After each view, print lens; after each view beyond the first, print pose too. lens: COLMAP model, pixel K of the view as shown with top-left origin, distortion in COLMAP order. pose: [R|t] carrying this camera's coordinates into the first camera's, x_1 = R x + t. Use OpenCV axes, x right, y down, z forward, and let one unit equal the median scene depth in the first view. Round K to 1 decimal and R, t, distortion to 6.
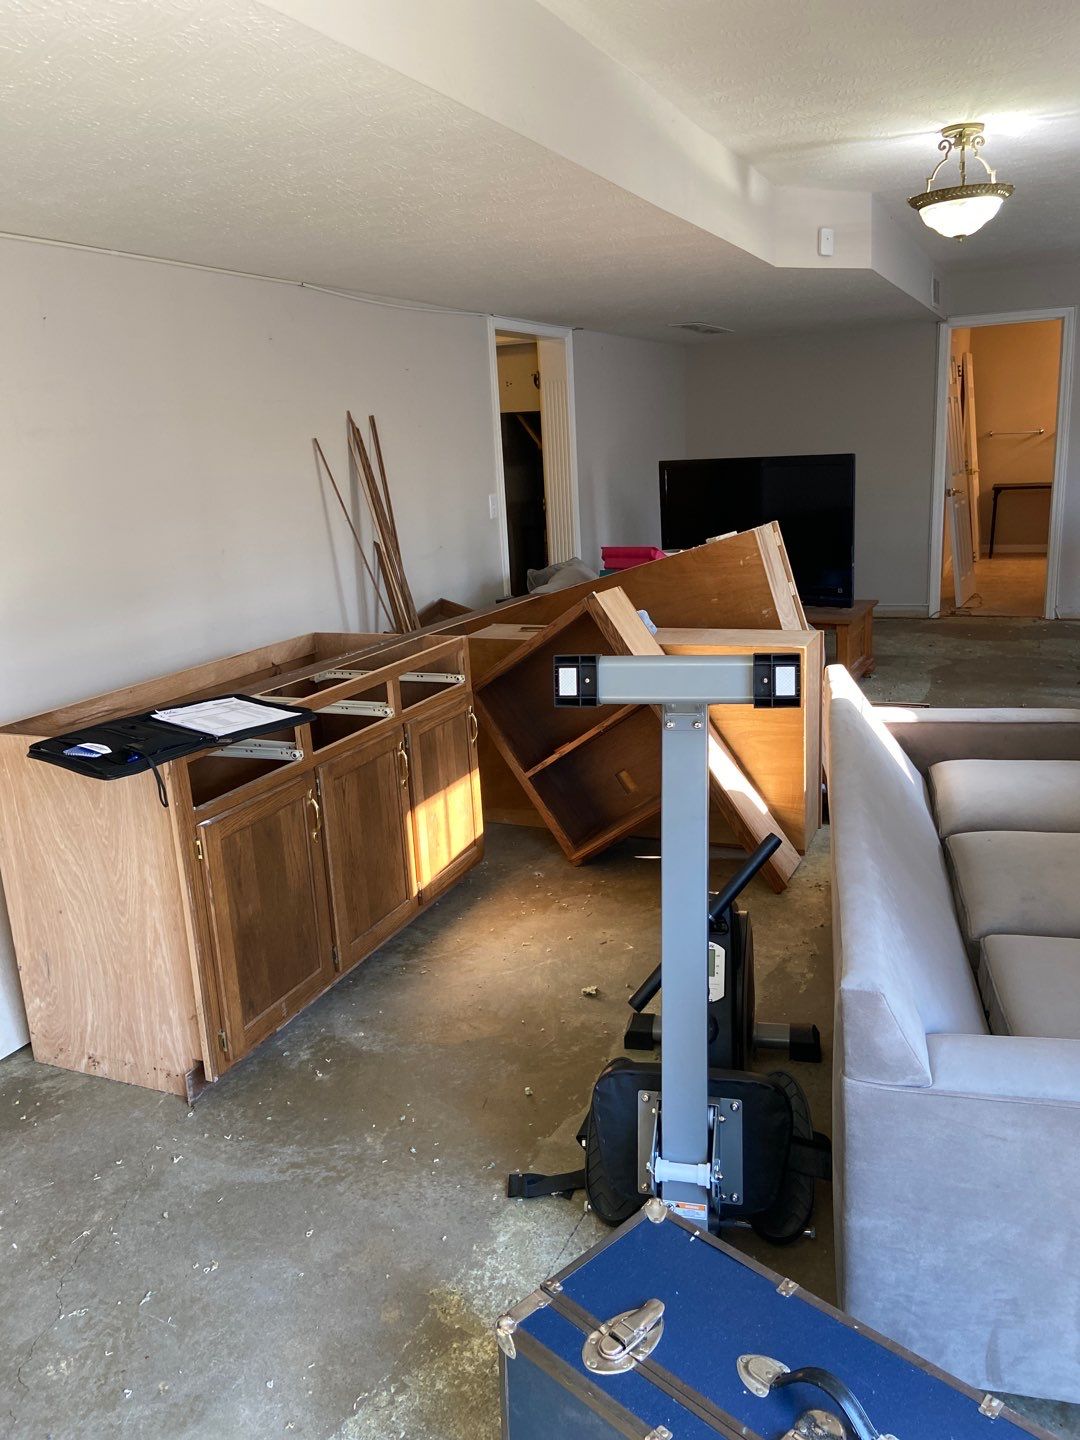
lens RADIAL K [[1111.5, 0, 540.0], [0, 1111.5, 720.0], [0, 0, 1]] dist [0.131973, -0.169667]
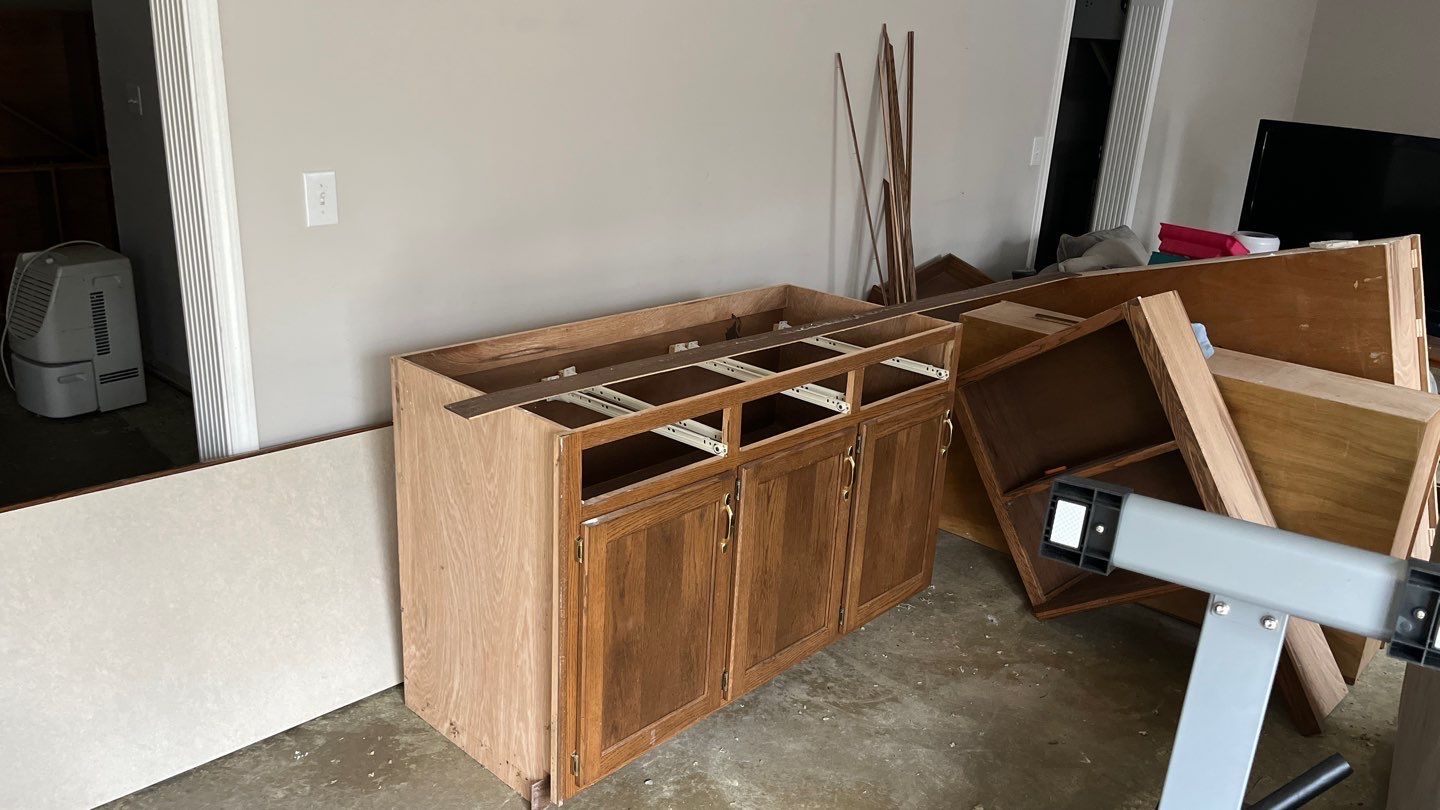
lens RADIAL K [[1110.0, 0, 716.9], [0, 1110.0, 426.6], [0, 0, 1]] dist [0.082792, -0.091205]
pose [[0.942044, 0.205308, -0.265334, -0.003635], [-0.180795, 0.976892, 0.113996, -0.077604], [0.282607, -0.059418, 0.957394, 0.204971]]
